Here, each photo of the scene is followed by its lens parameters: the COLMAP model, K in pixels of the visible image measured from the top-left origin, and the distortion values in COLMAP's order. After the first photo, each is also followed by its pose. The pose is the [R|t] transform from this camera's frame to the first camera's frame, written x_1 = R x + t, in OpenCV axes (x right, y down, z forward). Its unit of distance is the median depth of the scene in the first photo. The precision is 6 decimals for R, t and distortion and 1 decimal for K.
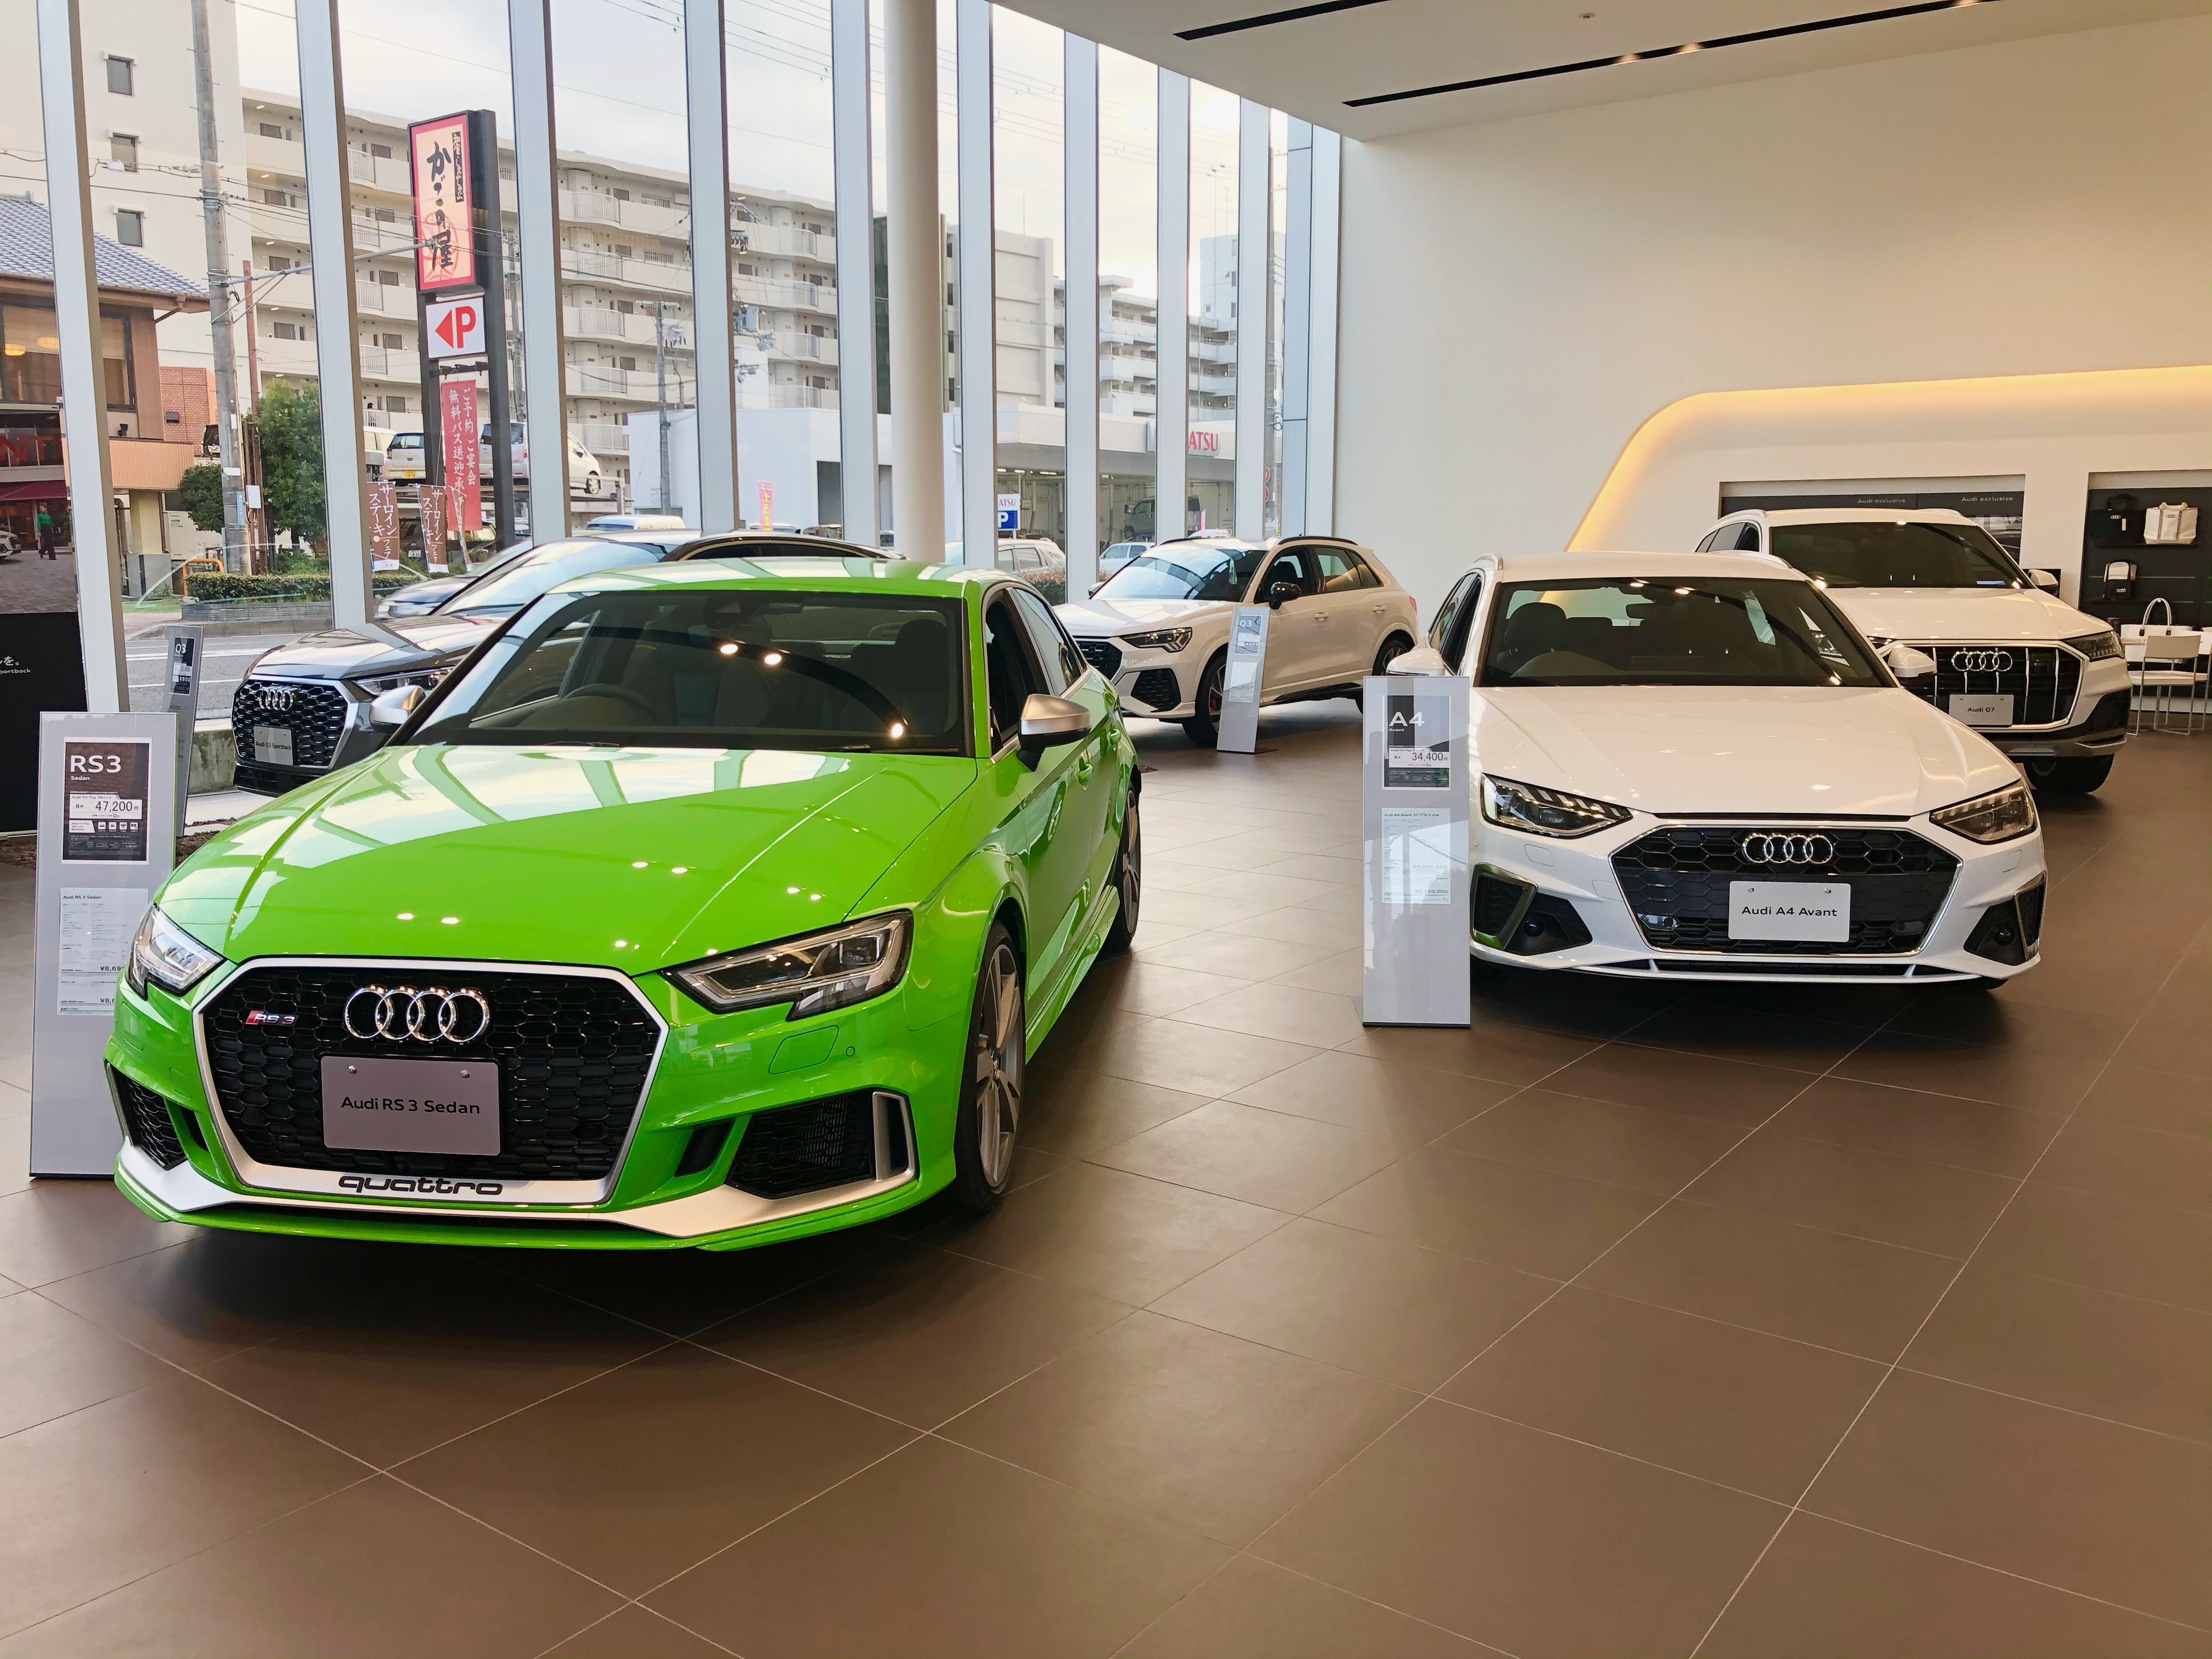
lens RADIAL K [[1808.0, 0, 1106.0], [0, 1808.0, 829.5], [0, 0, 1]] dist [0.004735, 0.000861]
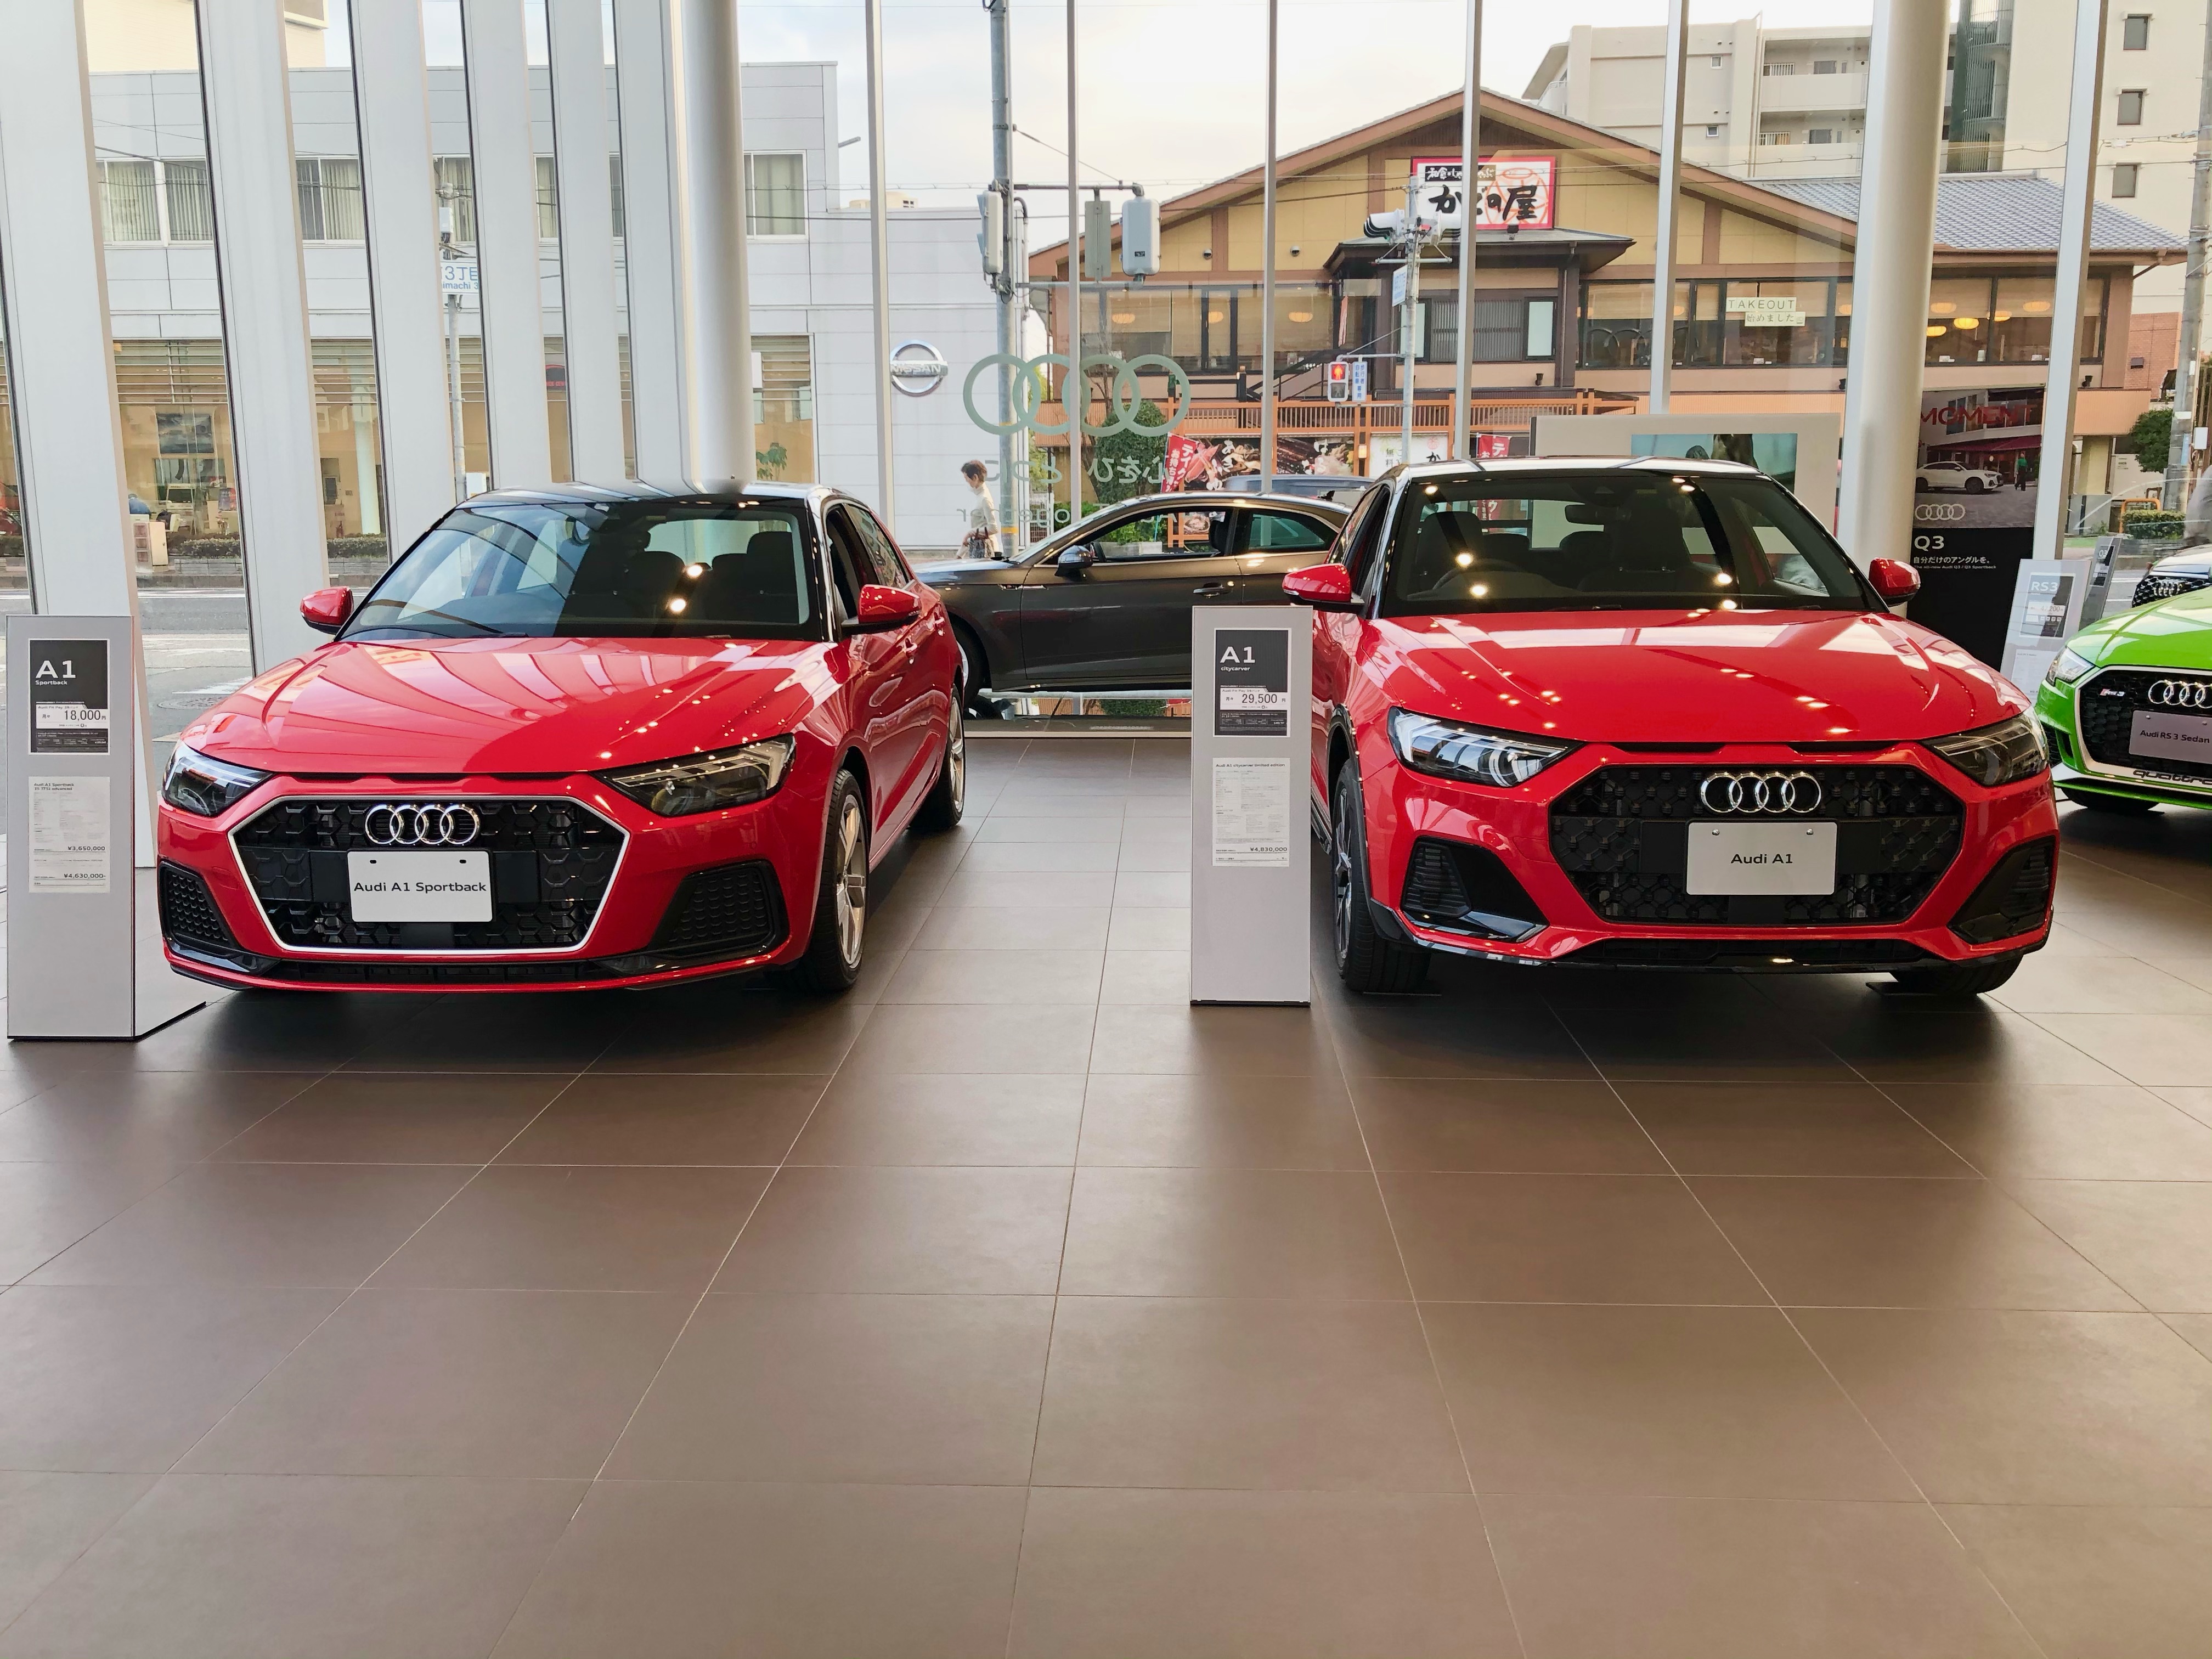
lens RADIAL K [[1785.0, 0, 1106.0], [0, 1785.0, 829.5], [0, 0, 1]] dist [0.132032, -0.163044]
pose [[0.565994, 0.135772, -0.813152, 0.072495], [-0.113598, 0.989781, 0.086193, 0.024184], [0.816545, 0.043588, 0.575633, -0.135581]]
